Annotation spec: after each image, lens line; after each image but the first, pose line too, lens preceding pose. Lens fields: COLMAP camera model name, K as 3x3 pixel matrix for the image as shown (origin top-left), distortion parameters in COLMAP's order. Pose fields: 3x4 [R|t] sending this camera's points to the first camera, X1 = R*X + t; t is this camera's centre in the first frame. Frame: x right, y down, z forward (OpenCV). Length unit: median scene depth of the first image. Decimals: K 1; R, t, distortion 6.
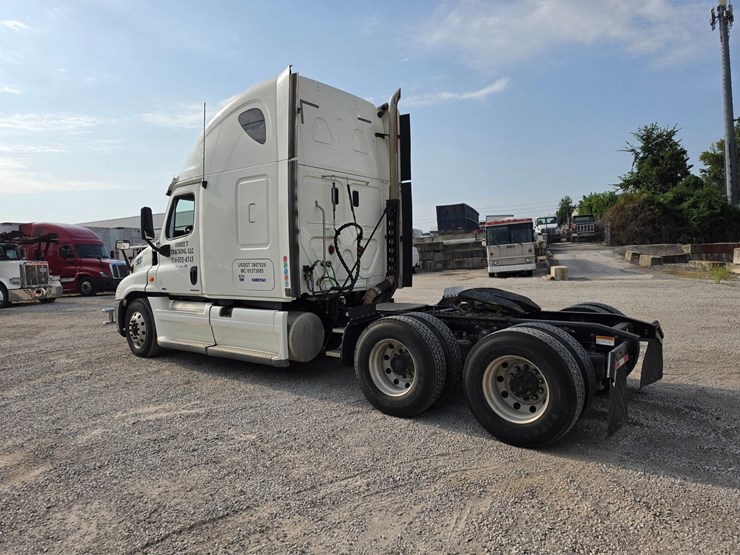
lens RADIAL K [[511.6, 0, 362.2], [0, 511.6, 285.5], [0, 0, 1]] dist [0.043769, -0.046208]
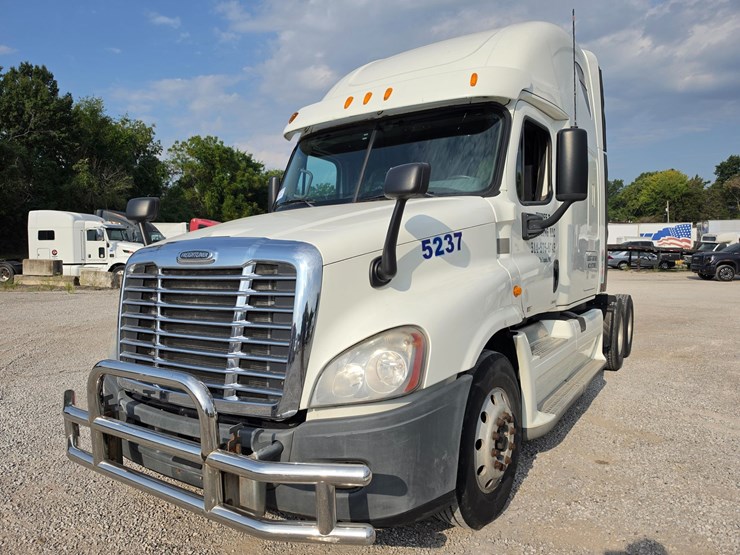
lens RADIAL K [[514.1, 0, 364.9], [0, 514.1, 280.3], [0, 0, 1]] dist [0.051960, -0.059985]
pose [[-0.099588, -0.017547, 0.994874, -0.962069], [0.063143, 0.997718, 0.023918, -0.045829], [-0.993023, 0.065201, -0.098252, 1.382520]]
